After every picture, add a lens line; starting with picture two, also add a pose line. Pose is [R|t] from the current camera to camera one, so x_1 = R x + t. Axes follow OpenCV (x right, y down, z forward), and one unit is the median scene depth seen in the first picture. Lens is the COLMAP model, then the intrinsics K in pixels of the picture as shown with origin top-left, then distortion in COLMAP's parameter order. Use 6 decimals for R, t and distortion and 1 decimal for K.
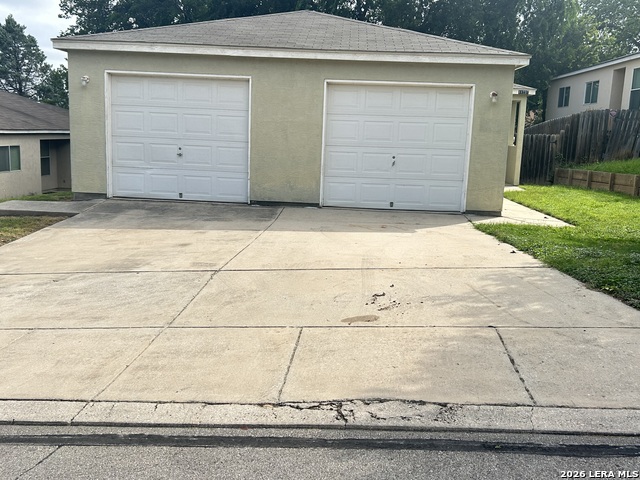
lens RADIAL K [[609.0, 0, 319.5], [0, 609.0, 239.9], [0, 0, 1]] dist [0.078939, 0.000000]
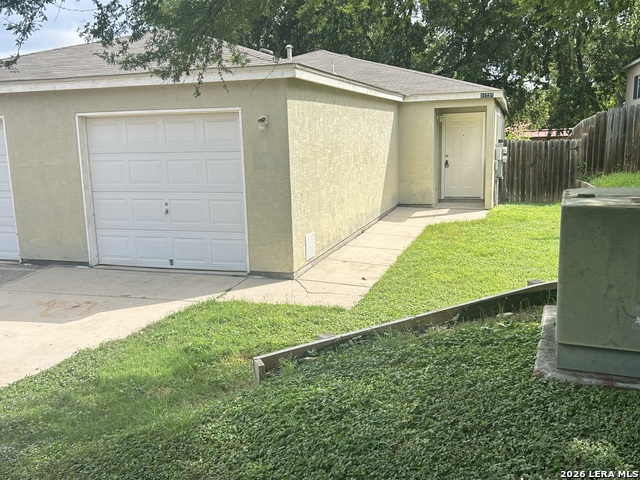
lens RADIAL K [[591.3, 0, 320.3], [0, 591.3, 240.3], [0, 0, 1]] dist [0.025022, 0.000000]
pose [[0.966639, -0.016252, -0.255628, 0.506312], [0.016691, 0.999861, -0.000454, -0.083790], [0.255600, -0.003827, 0.966775, 0.304222]]
